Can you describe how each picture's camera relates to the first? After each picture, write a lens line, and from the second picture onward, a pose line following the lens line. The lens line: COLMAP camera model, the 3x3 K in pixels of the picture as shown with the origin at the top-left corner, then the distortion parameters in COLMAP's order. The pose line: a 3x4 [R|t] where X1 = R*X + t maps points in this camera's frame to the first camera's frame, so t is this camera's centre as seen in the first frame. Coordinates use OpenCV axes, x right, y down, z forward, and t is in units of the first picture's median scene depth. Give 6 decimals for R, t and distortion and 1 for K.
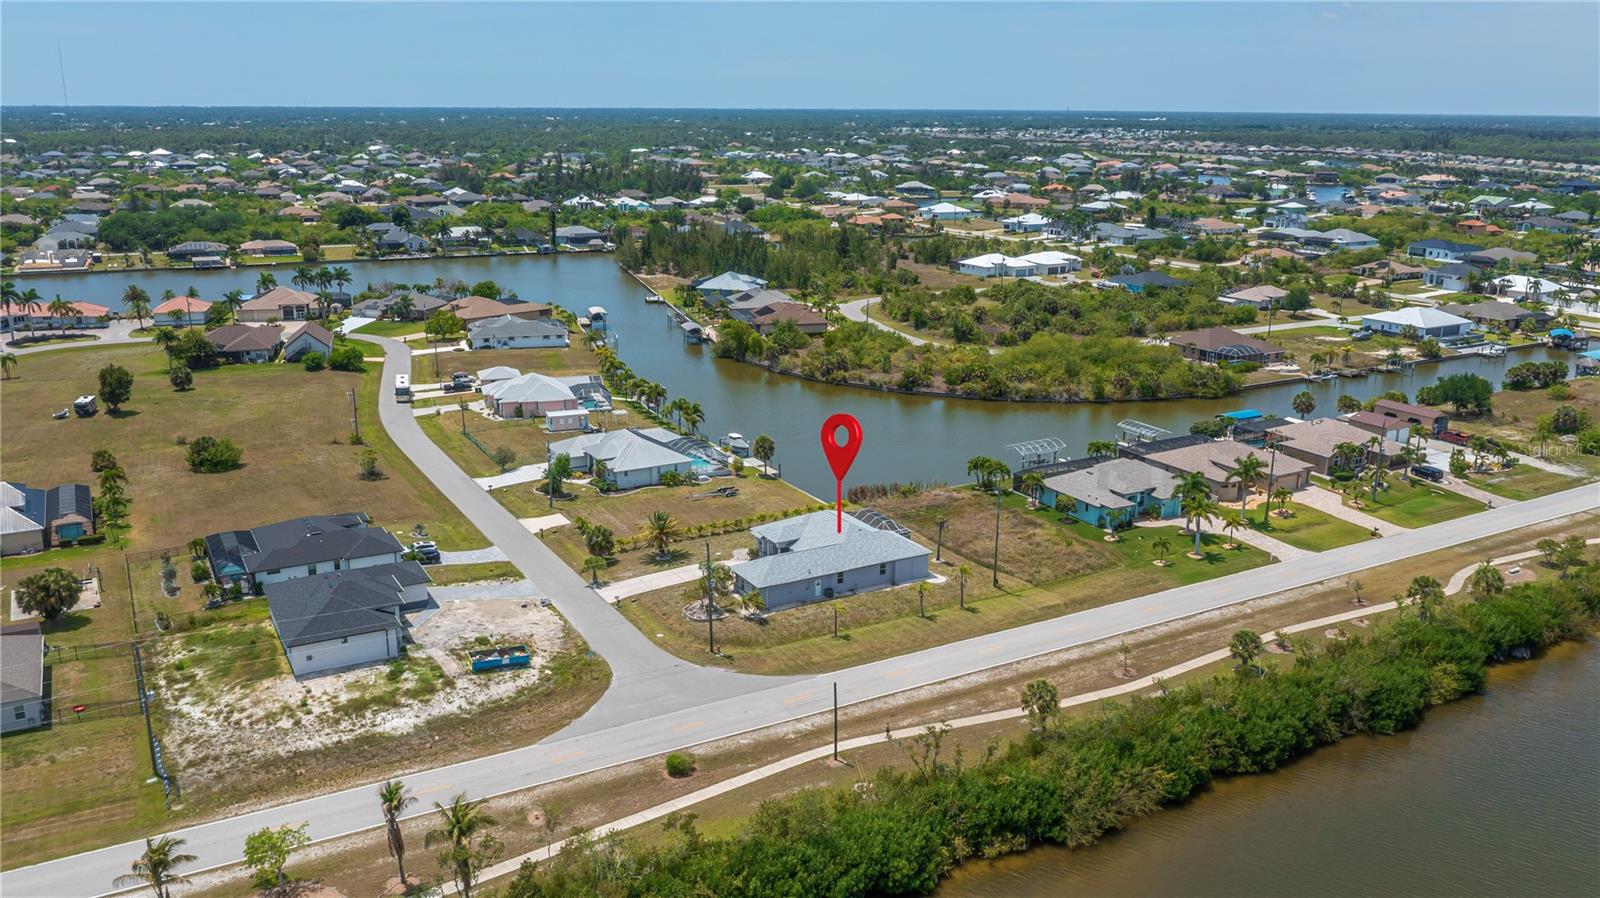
lens RADIAL K [[1269.7, 0, 813.1], [0, 1269.7, 447.8], [0, 0, 1]] dist [-0.016637, -0.003315]
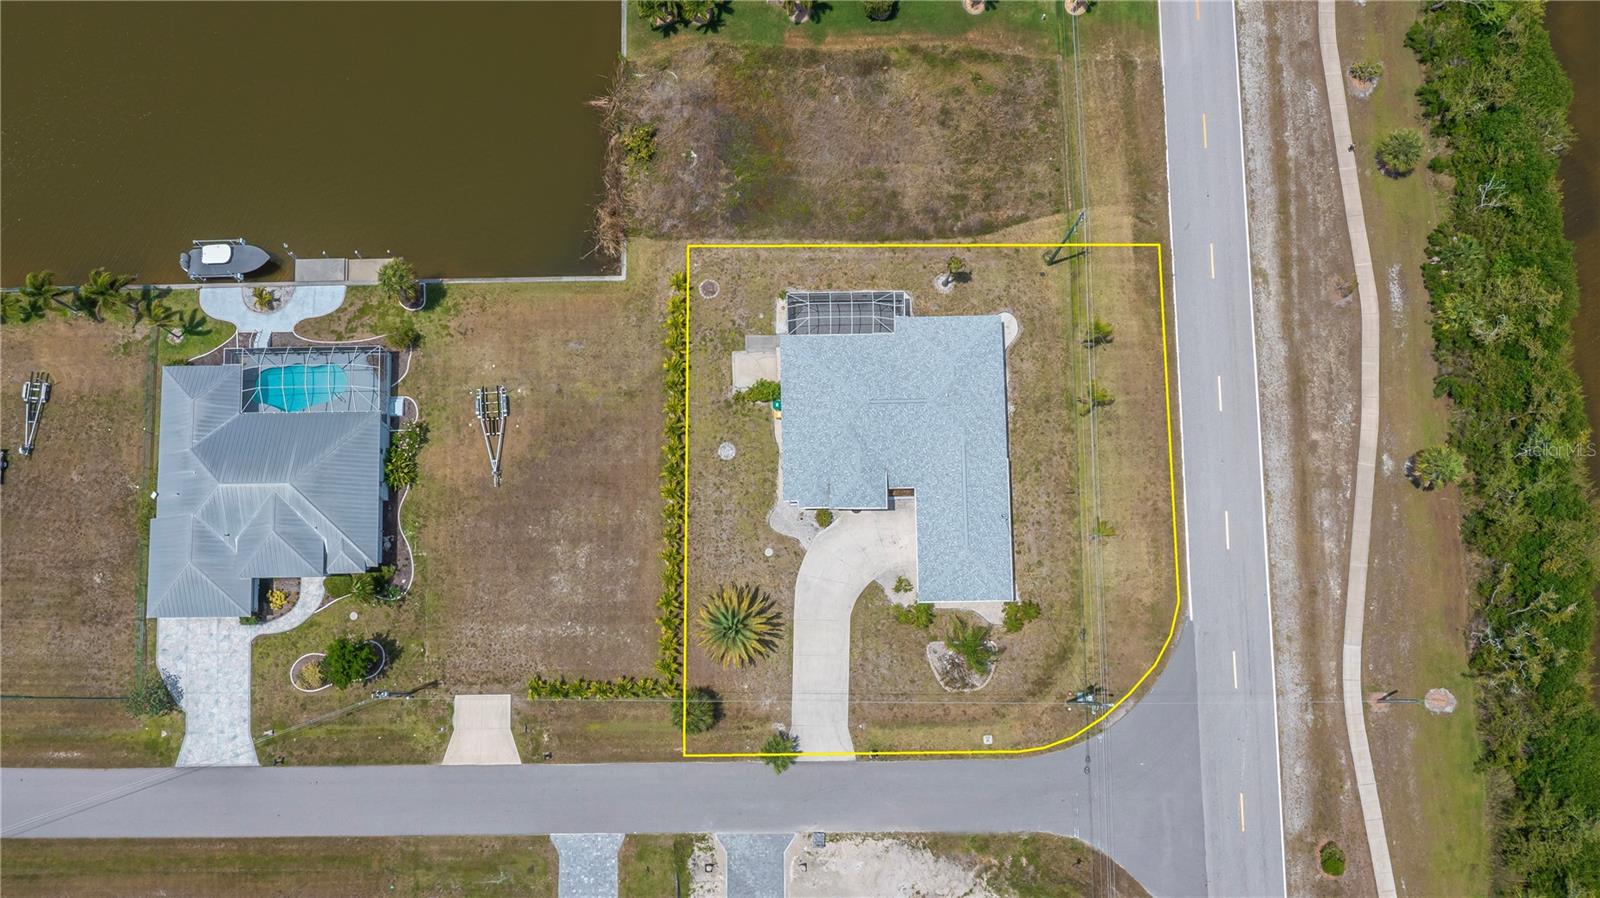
lens RADIAL K [[1242.5, 0, 800.0], [0, 1242.5, 449.0], [0, 0, 1]] dist [-0.013847, 0.003321]
pose [[0.489820, -0.866907, 0.092457, -0.078078], [0.242908, 0.237555, 0.940512, -0.523409], [-0.837300, -0.438224, 0.326938, 0.773430]]
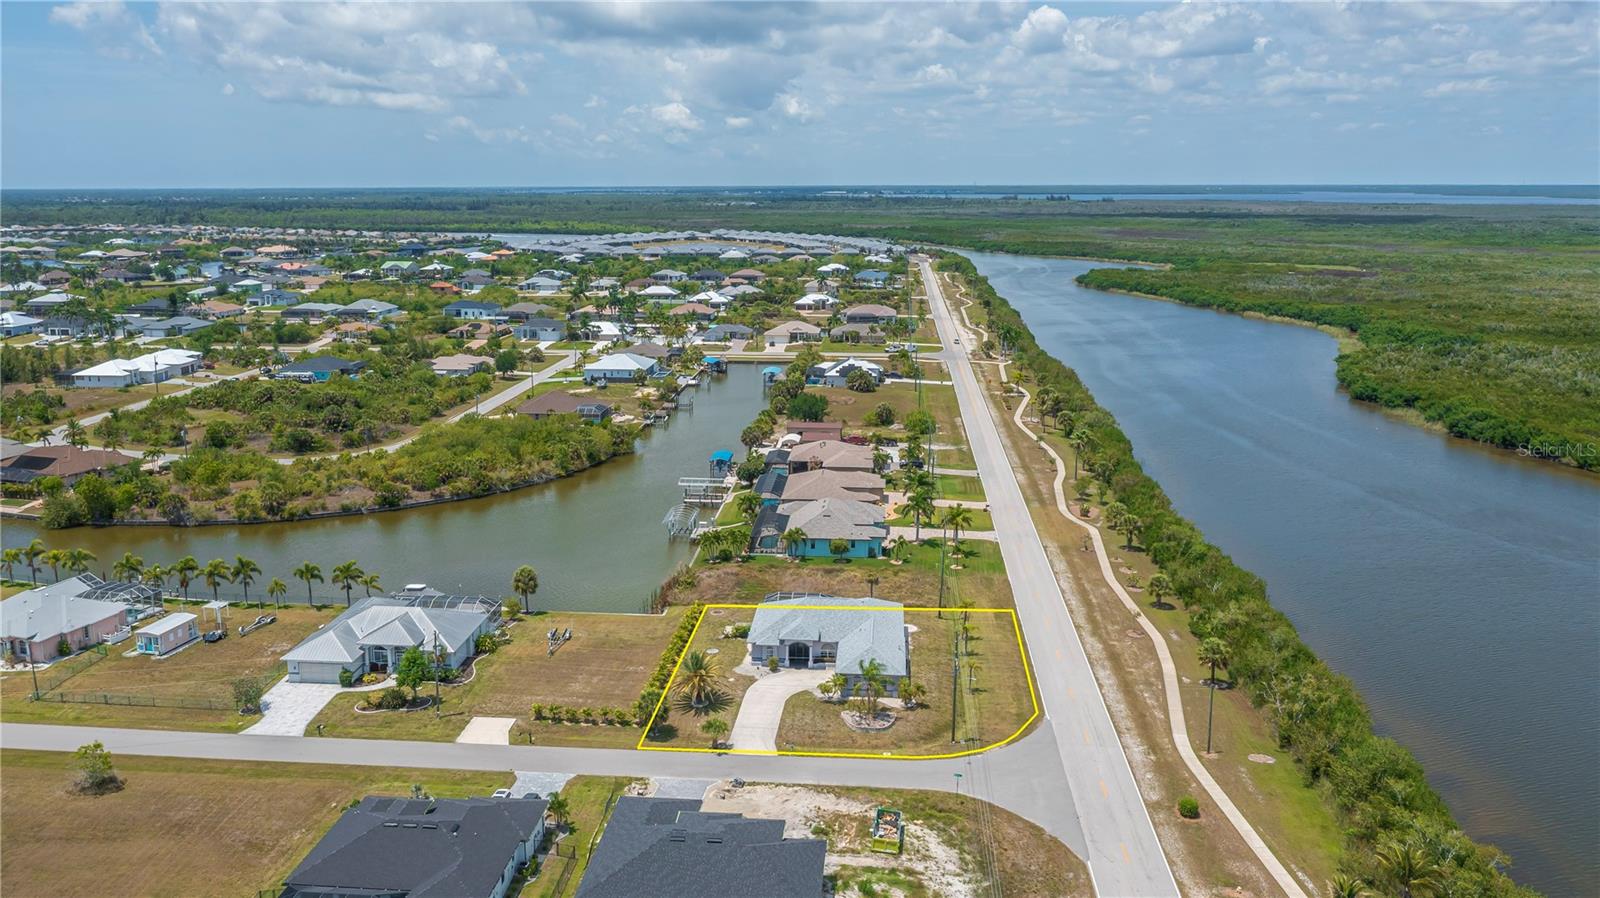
lens RADIAL K [[1242.5, 0, 800.0], [0, 1242.5, 449.0], [0, 0, 1]] dist [-0.013847, 0.003321]
pose [[0.567452, -0.176841, 0.804192, -0.713640], [0.217295, 0.974204, 0.060899, -0.118065], [-0.794217, 0.140190, 0.591241, 0.398207]]
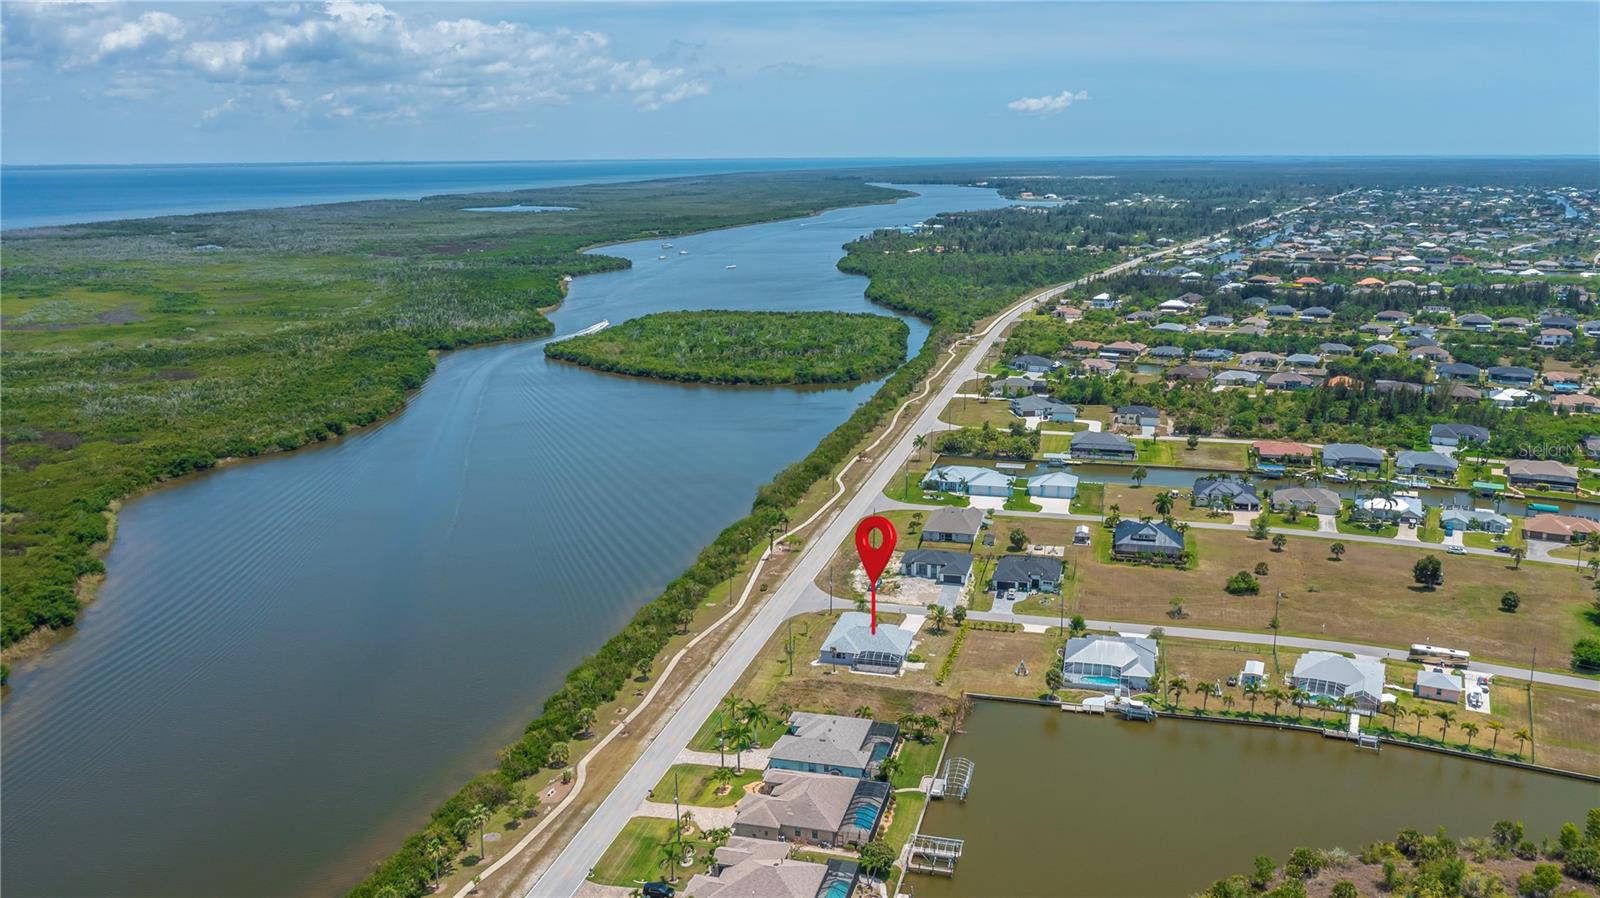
lens RADIAL K [[1242.5, 0, 800.0], [0, 1242.5, 449.0], [0, 0, 1]] dist [-0.013847, 0.003321]
pose [[-0.705180, 0.161928, -0.690290, 1.199311], [-0.184424, 0.898171, 0.399094, -0.816171], [0.684623, 0.408739, -0.603509, 1.788054]]
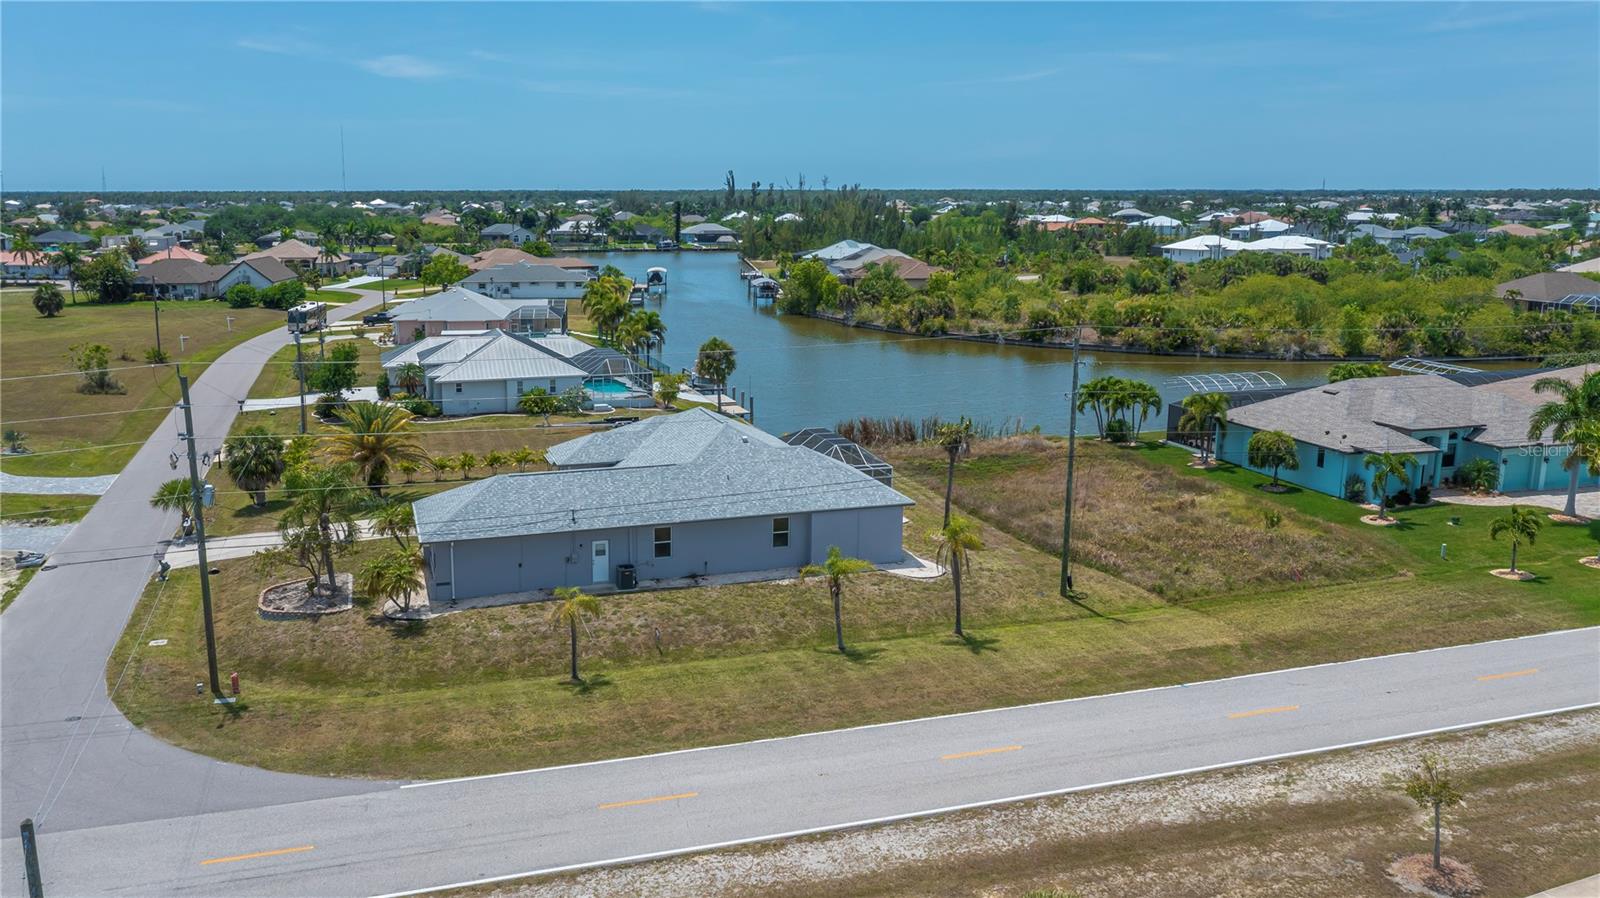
lens RADIAL K [[1266.8, 0, 750.9], [0, 1266.8, 447.6], [0, 0, 1]] dist [-0.014602, -0.005415]
pose [[0.974269, 0.034984, -0.222657, 0.123489], [-0.049137, 0.997087, -0.058342, 0.083715], [0.219967, 0.067781, 0.973150, 0.541317]]
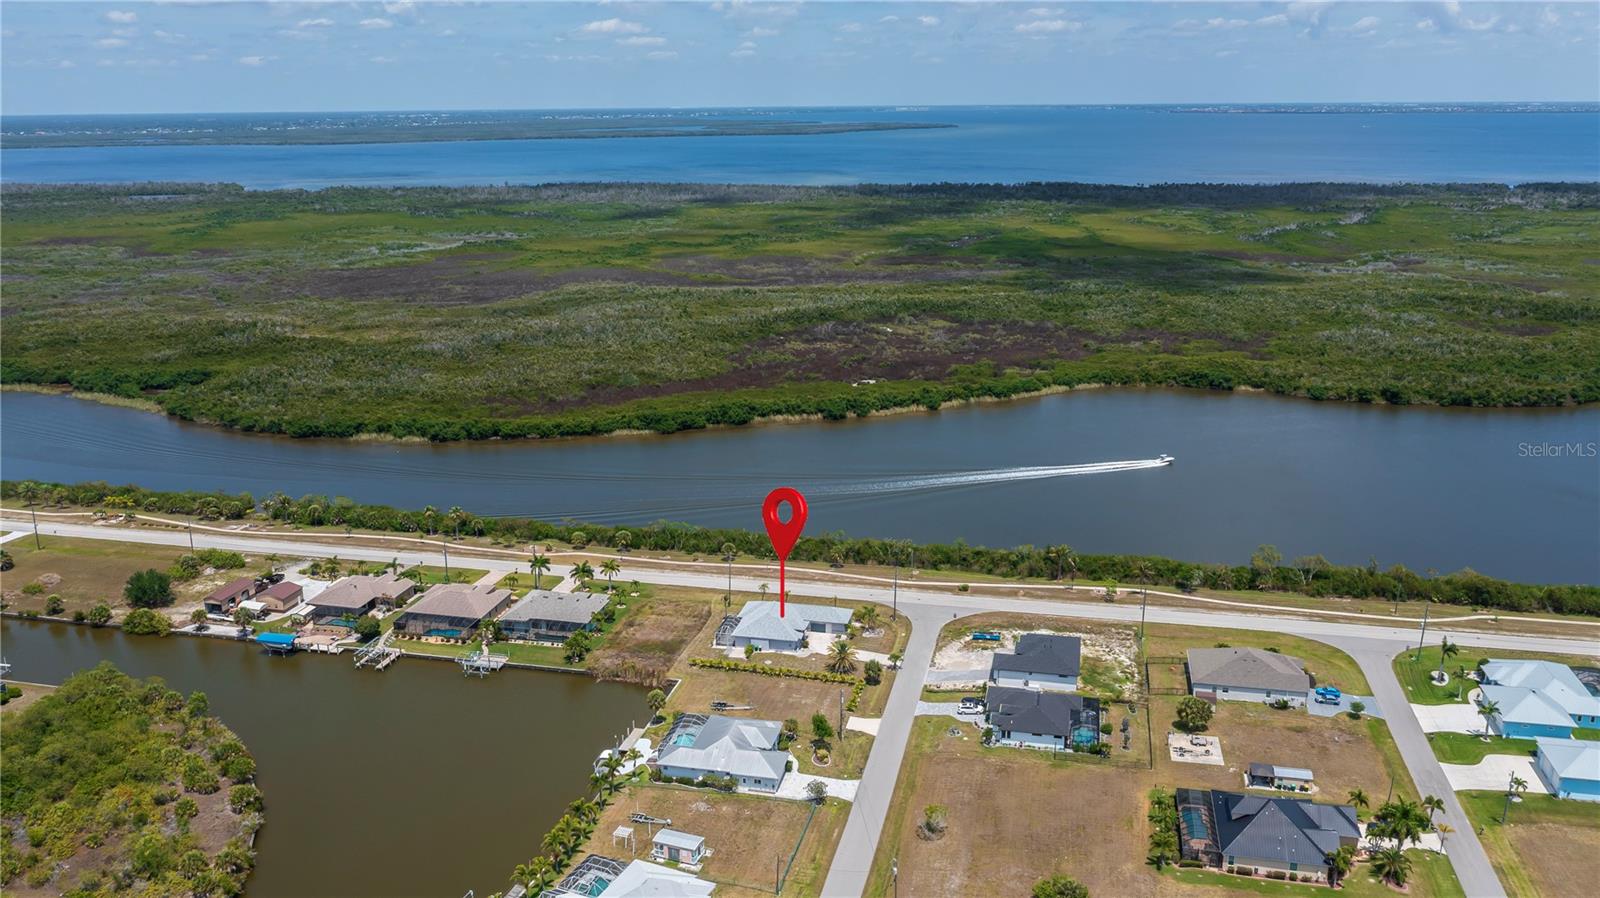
lens RADIAL K [[1269.7, 0, 813.1], [0, 1269.7, 447.8], [0, 0, 1]] dist [-0.016637, -0.003315]
pose [[-0.741776, -0.181717, 0.645560, -1.028717], [0.174876, 0.876881, 0.447771, -0.842931], [-0.647447, 0.445038, -0.618671, 1.816662]]
